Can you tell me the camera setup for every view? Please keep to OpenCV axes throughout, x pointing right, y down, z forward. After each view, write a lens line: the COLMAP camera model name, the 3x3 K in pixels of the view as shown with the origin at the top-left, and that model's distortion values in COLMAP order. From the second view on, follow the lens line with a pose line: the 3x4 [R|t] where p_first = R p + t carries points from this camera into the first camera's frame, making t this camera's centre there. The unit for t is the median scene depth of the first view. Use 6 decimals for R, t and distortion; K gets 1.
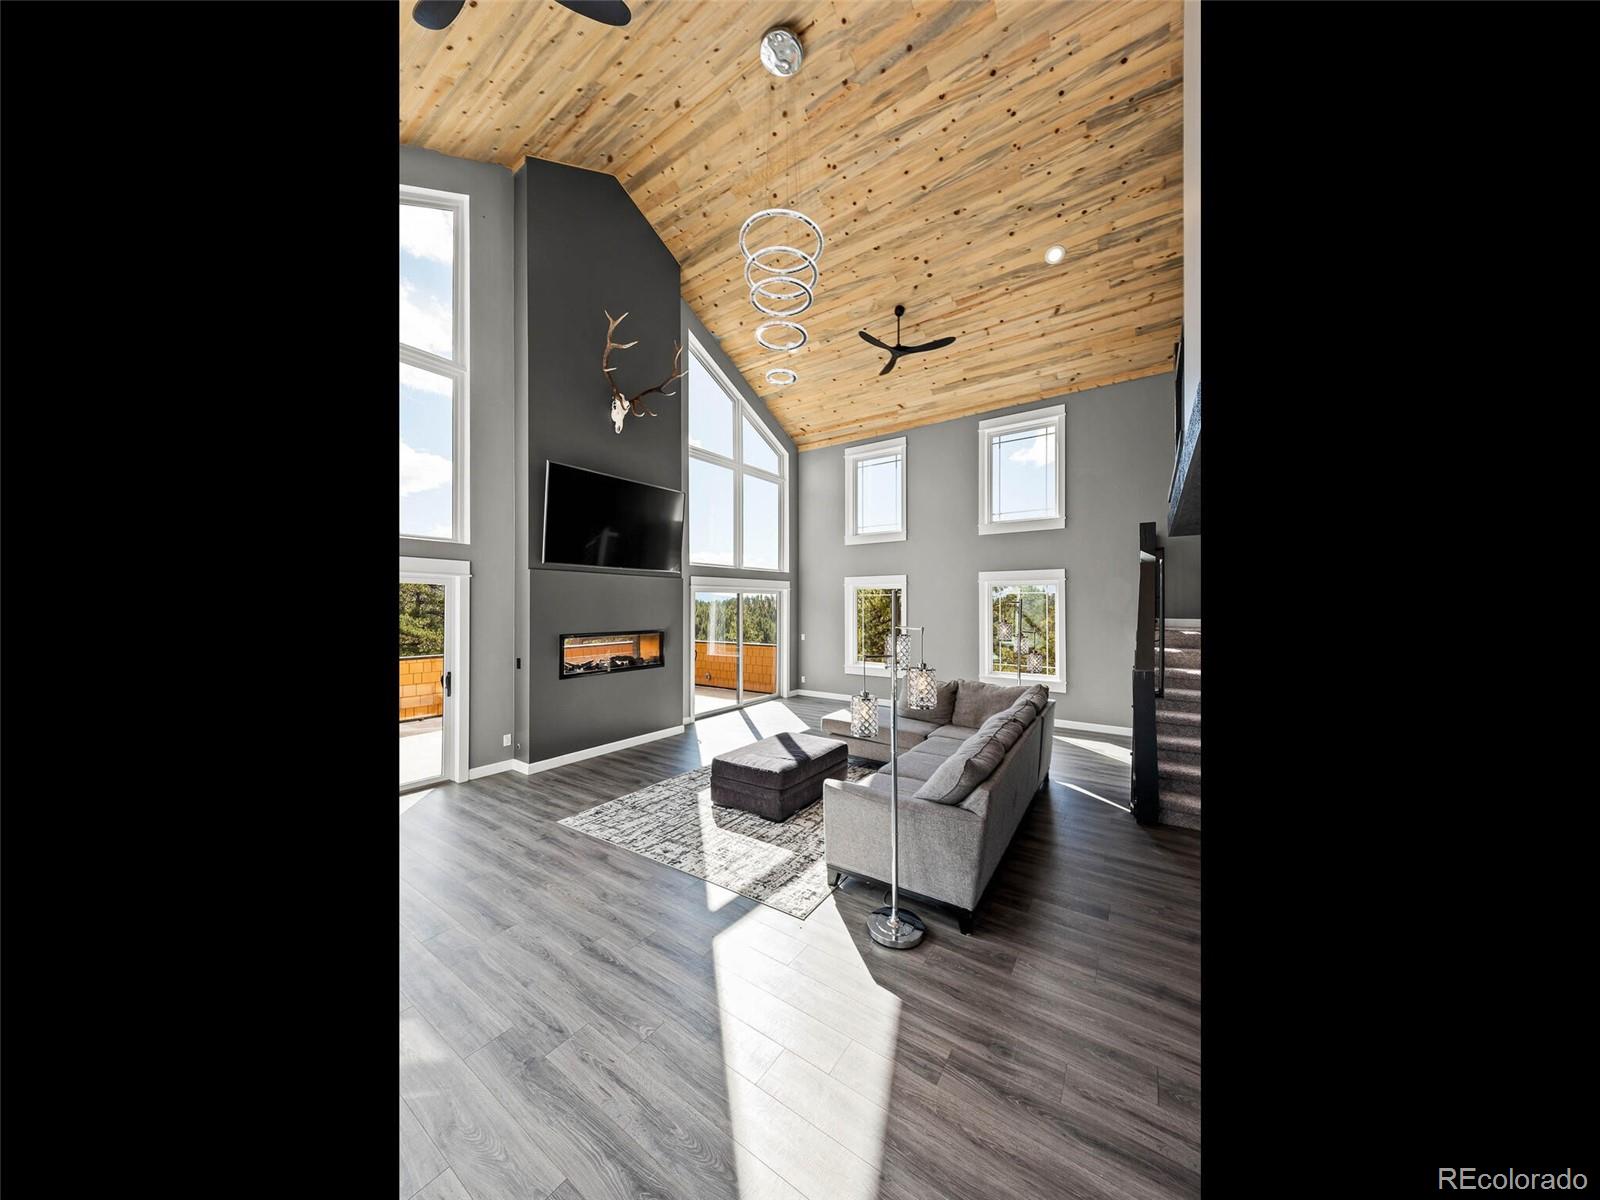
lens RADIAL K [[507.3, 0, 794.0], [0, 507.3, 605.4], [0, 0, 1]] dist [0.001383, -0.000002]
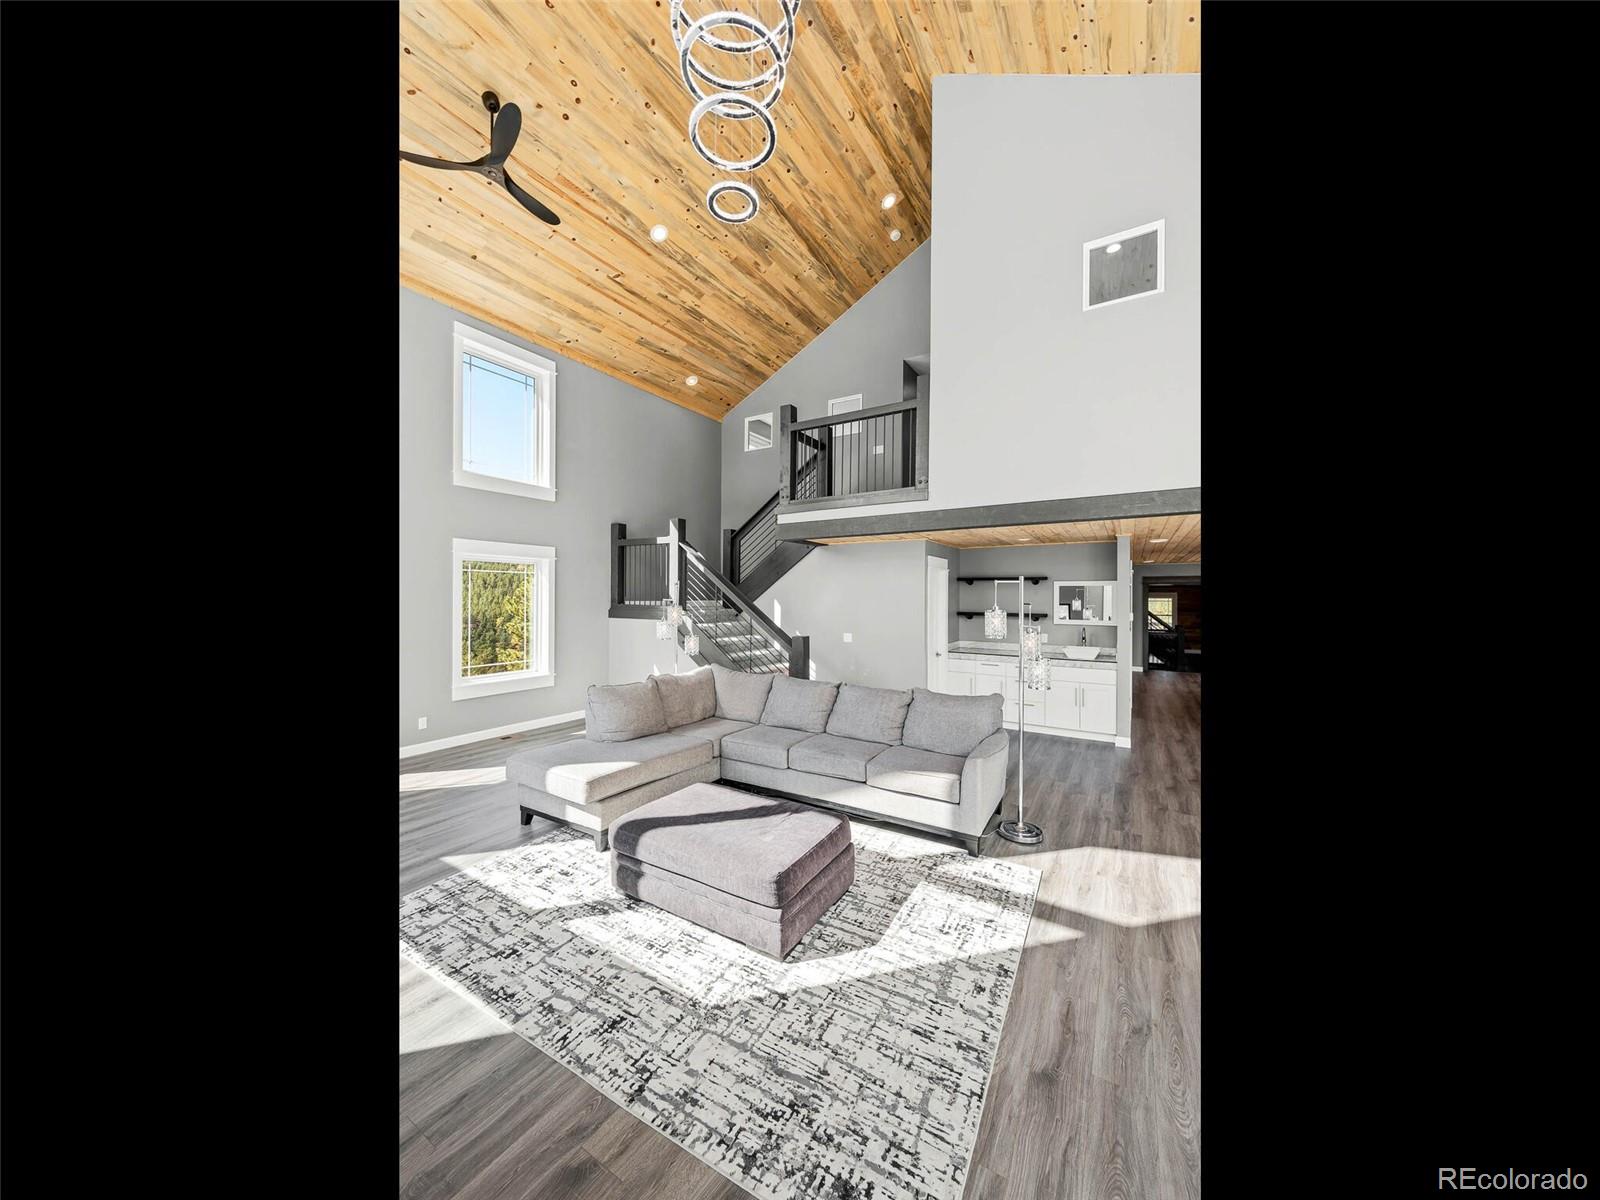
lens RADIAL K [[540.0, 0, 797.1], [0, 540.0, 597.6], [0, 0, 1]] dist [0.002608, 0.000039]
pose [[-0.057982, -0.001595, 0.998316, -0.739815], [-0.009649, 0.999953, 0.001038, 0.018032], [-0.998271, -0.009572, -0.057995, 1.057071]]
